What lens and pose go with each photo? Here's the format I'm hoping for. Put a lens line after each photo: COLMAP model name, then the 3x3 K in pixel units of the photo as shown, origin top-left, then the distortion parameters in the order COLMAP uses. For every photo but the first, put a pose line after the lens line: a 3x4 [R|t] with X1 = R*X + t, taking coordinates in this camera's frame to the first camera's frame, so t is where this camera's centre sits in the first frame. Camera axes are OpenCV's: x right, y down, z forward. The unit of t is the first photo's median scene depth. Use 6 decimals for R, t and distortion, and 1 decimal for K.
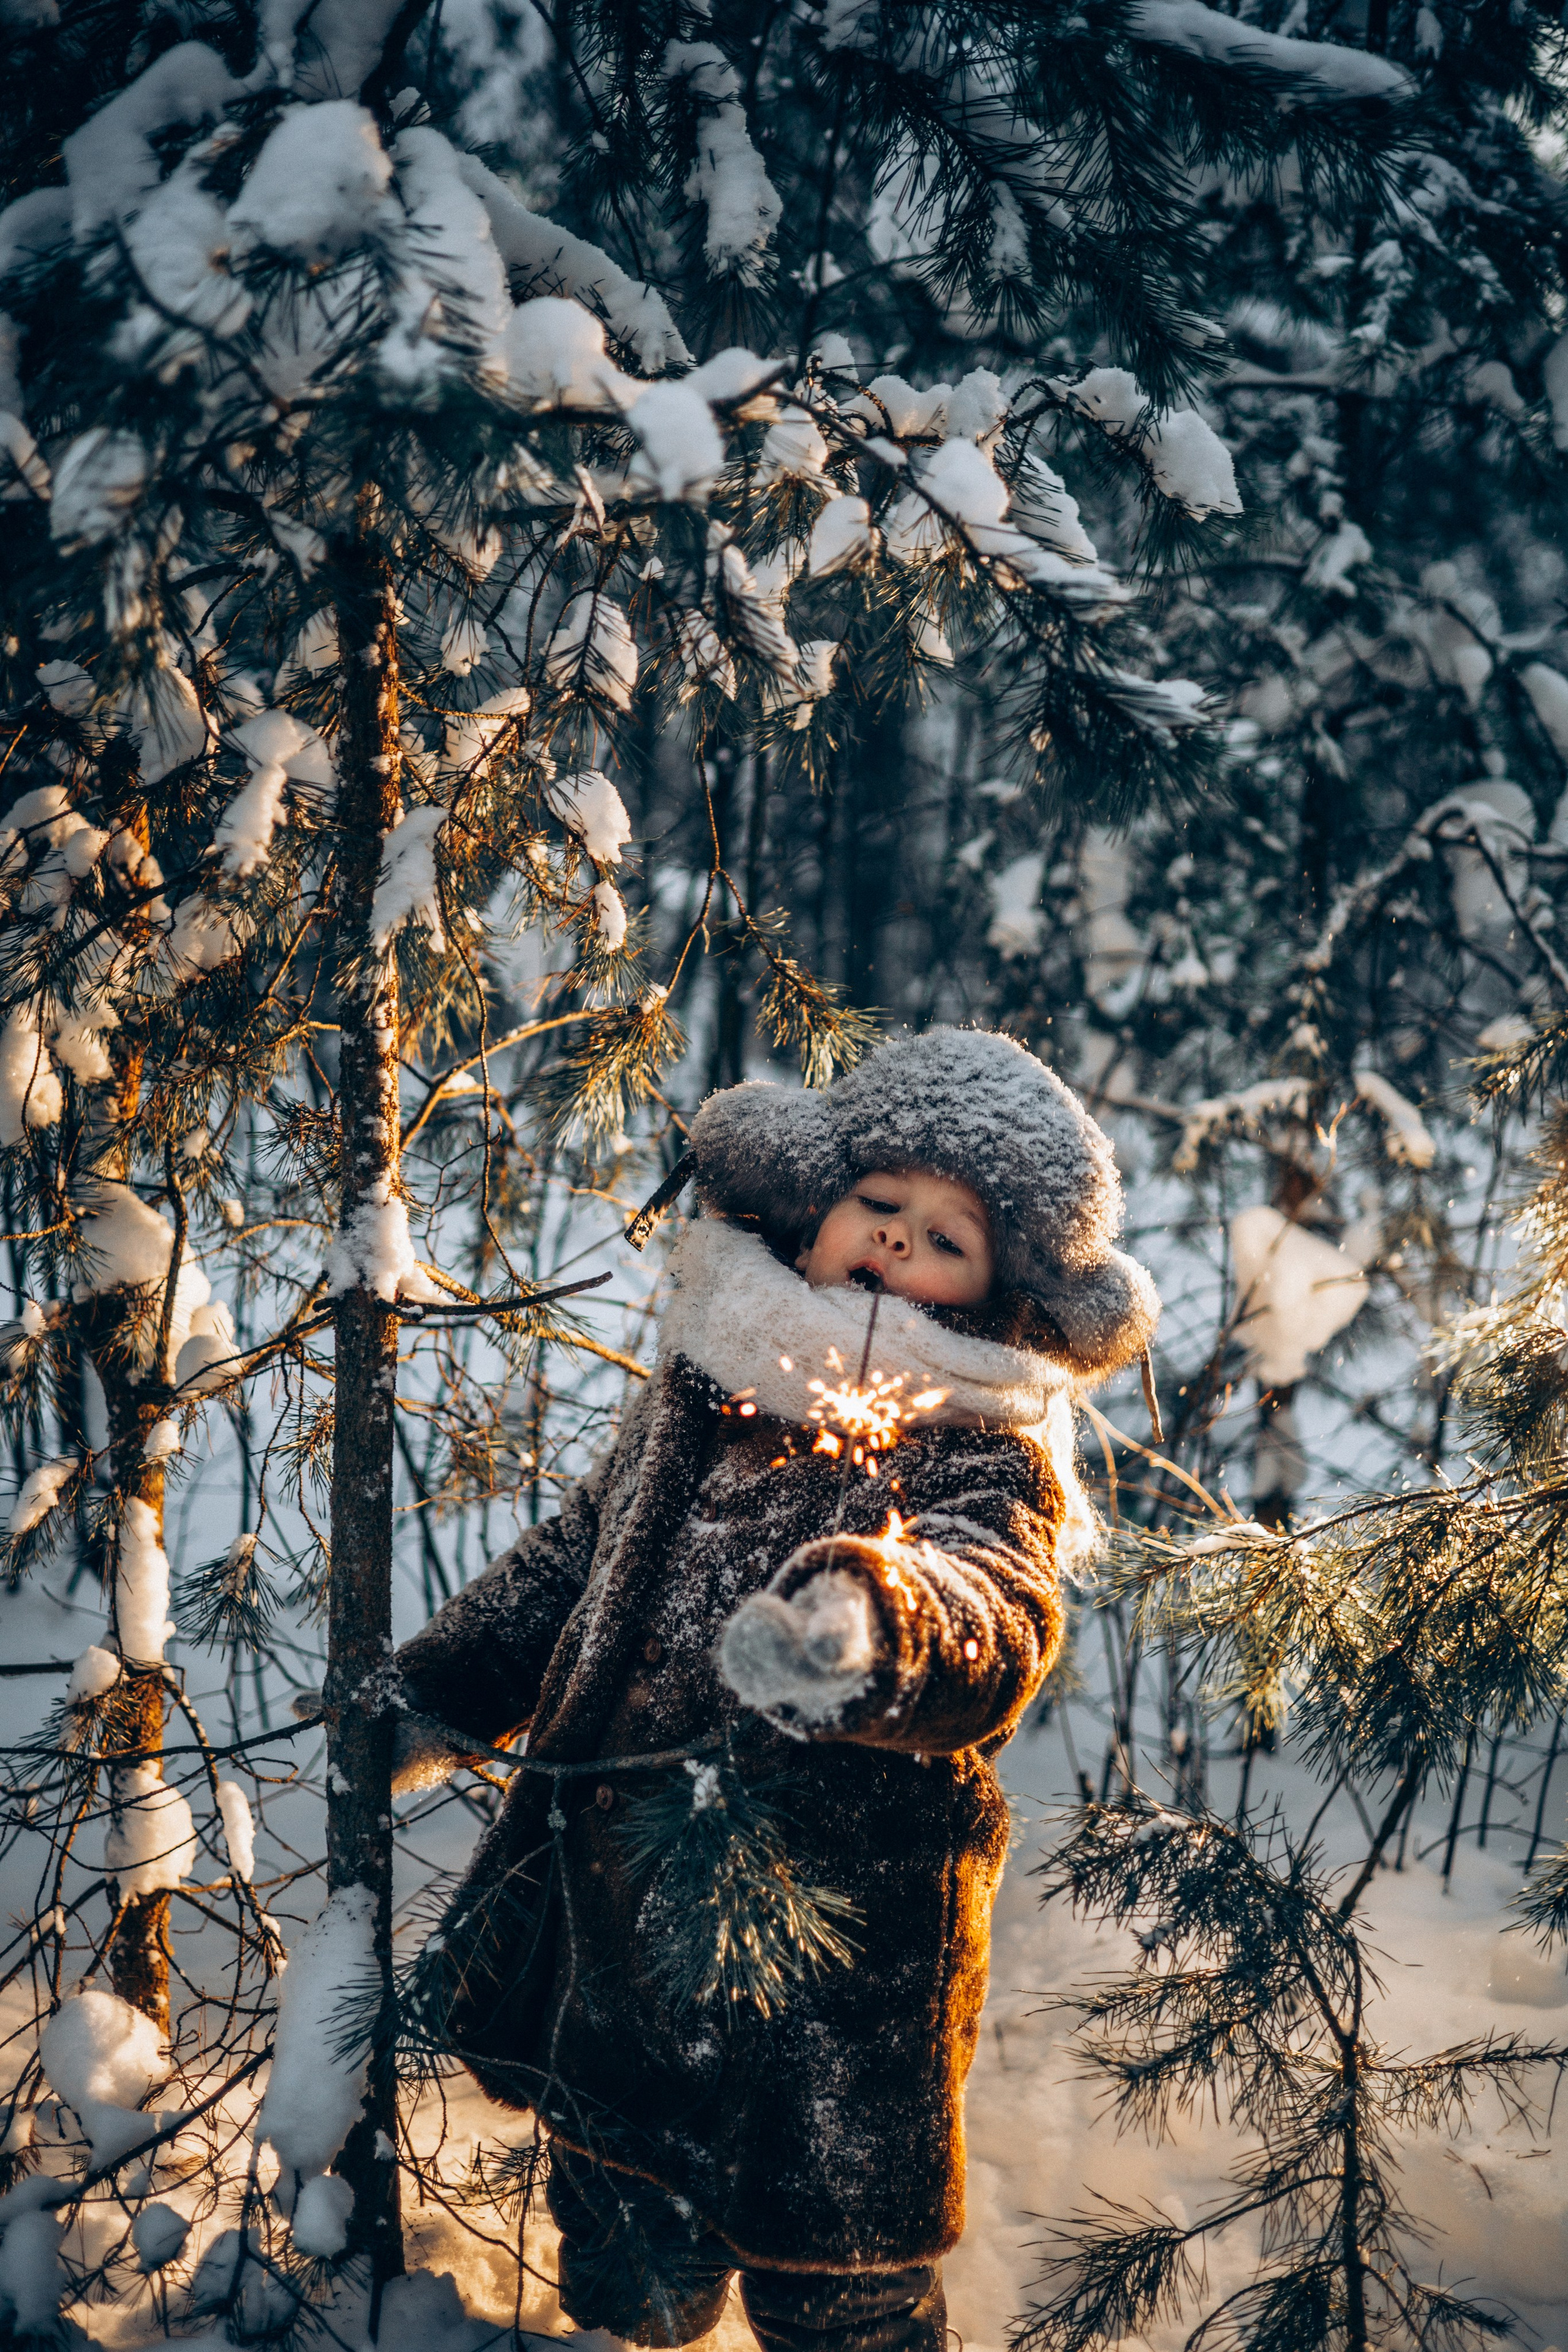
lens RADIAL K [[3357.8, 0, 788.1], [0, 3357.8, 1191.1], [0, 0, 1]] dist [0.023419, 0.000000]
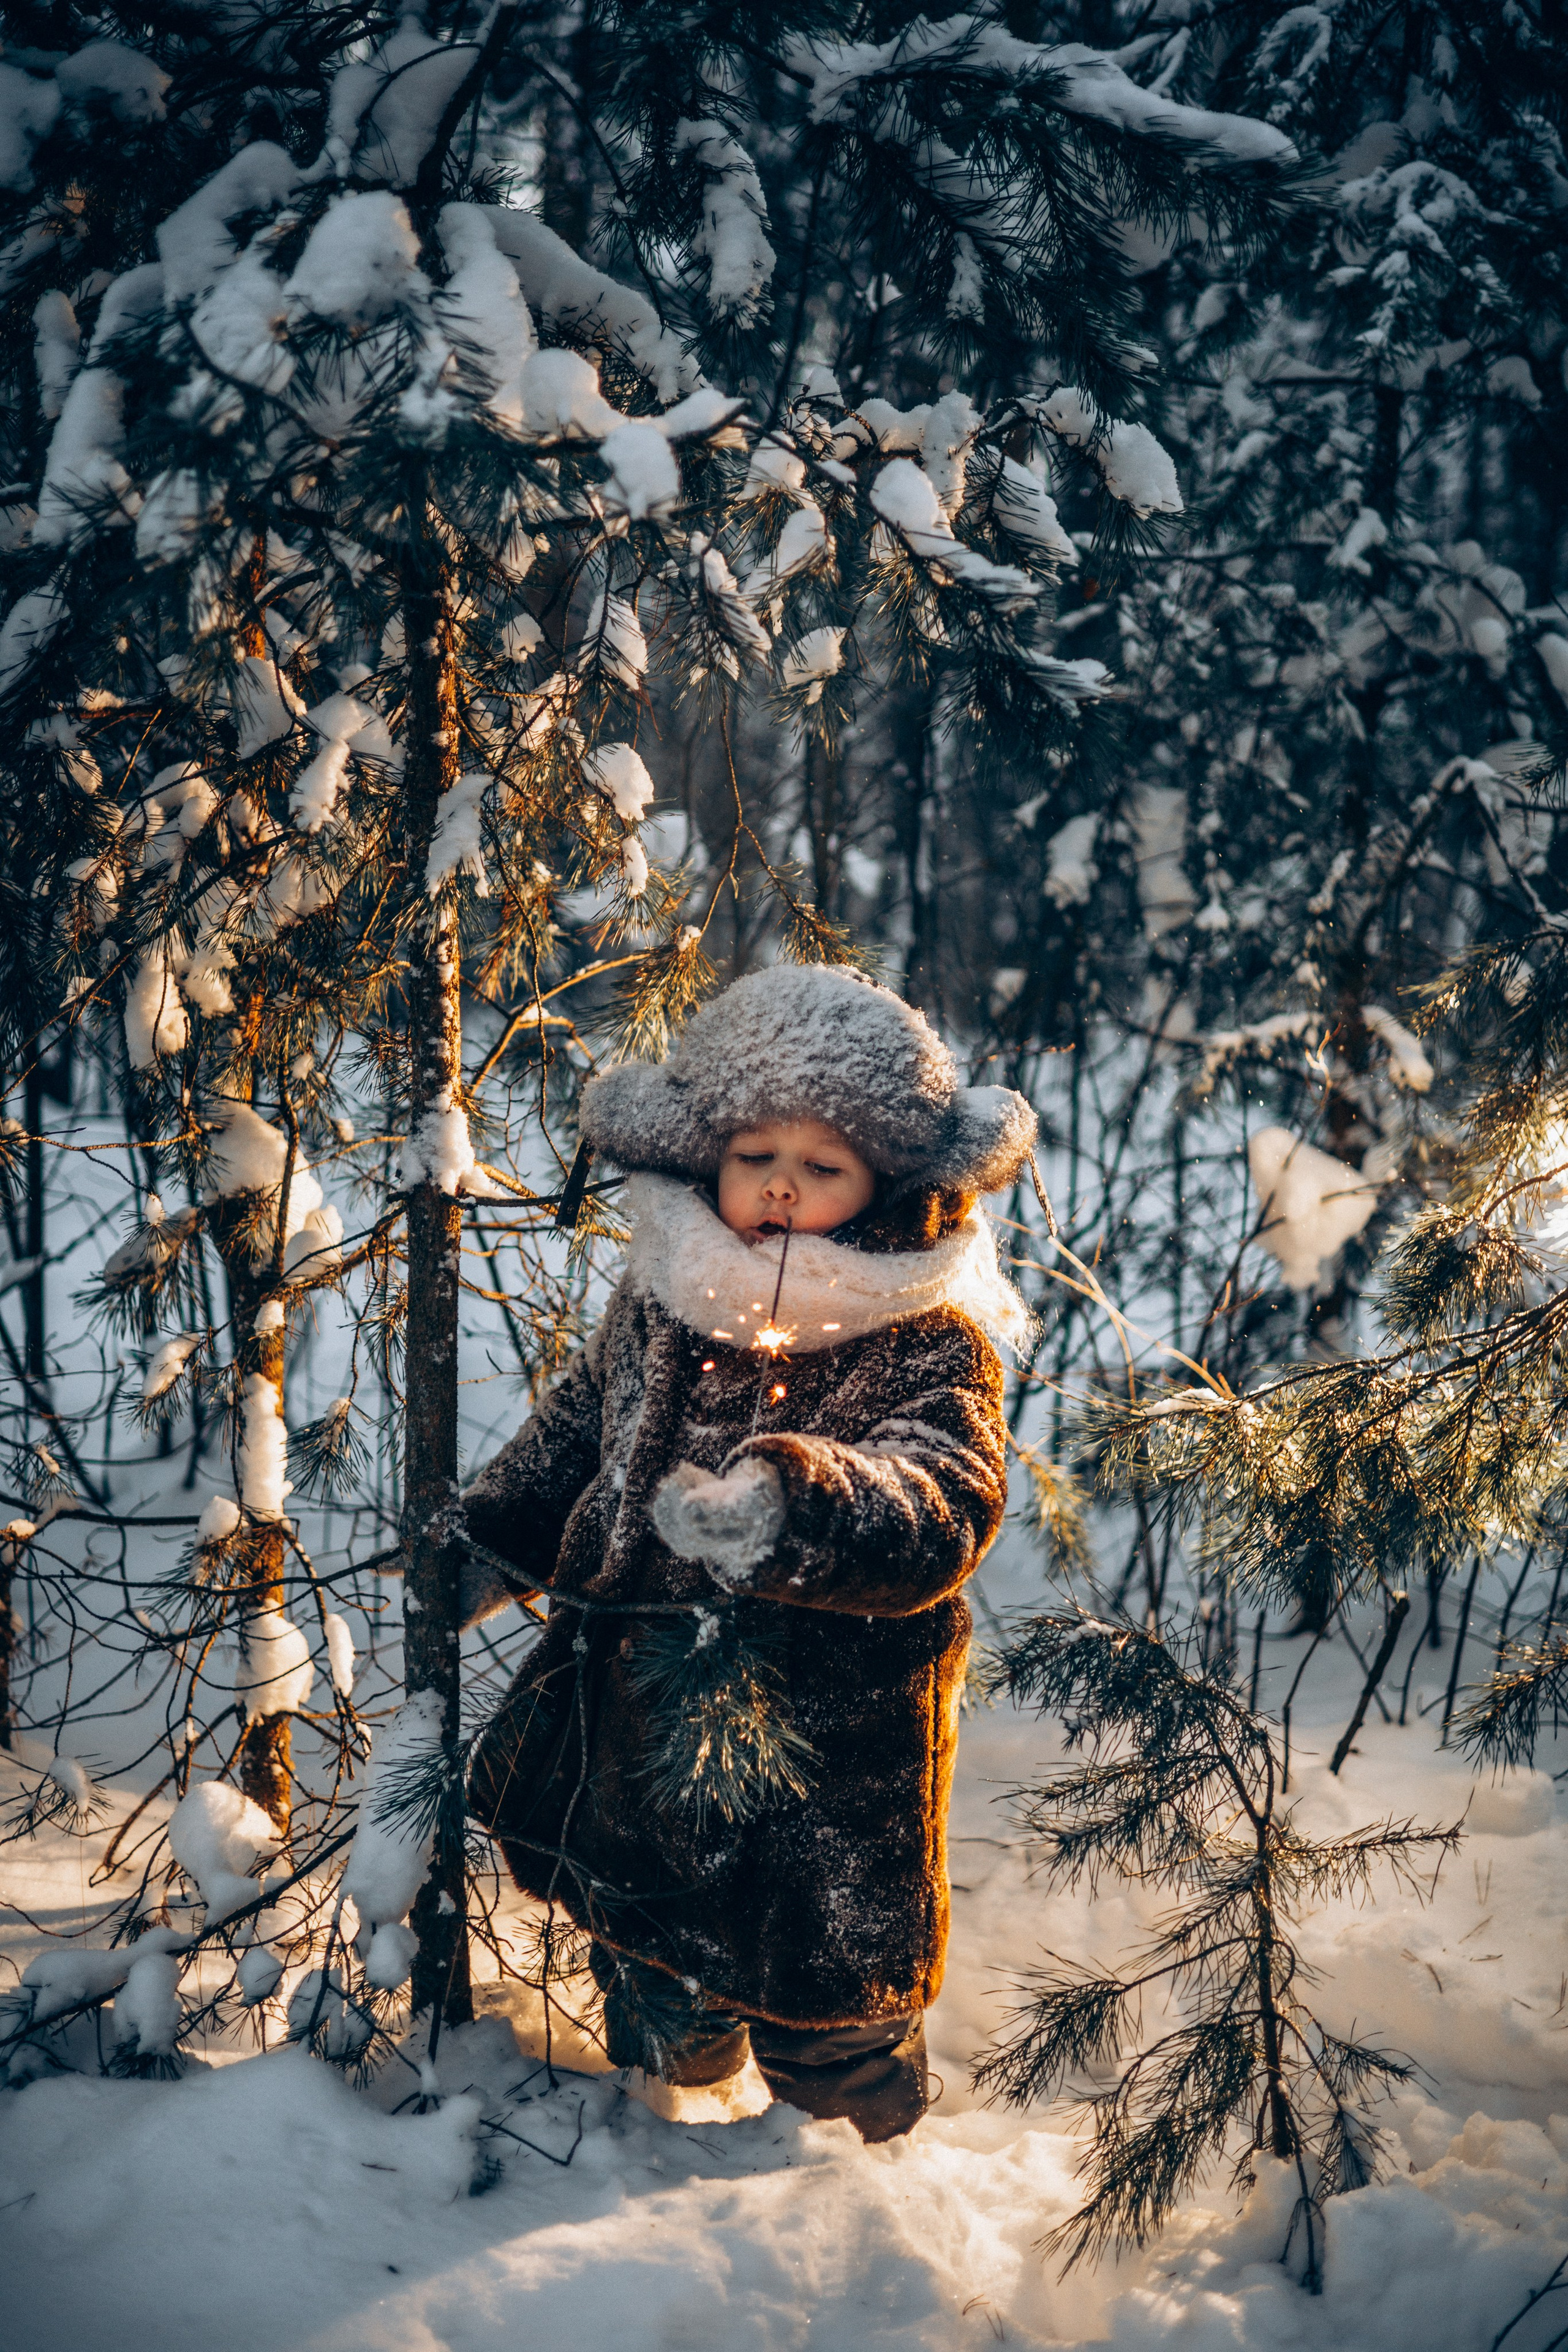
lens RADIAL K [[3357.8, 0, 797.3], [0, 3357.8, 1184.7], [0, 0, 1]] dist [0.023419, 0.000000]
pose [[0.997607, -0.003578, -0.069053, 0.079732], [0.004039, 0.999970, 0.006535, 0.021033], [0.069027, -0.006799, 0.997592, -0.159764]]
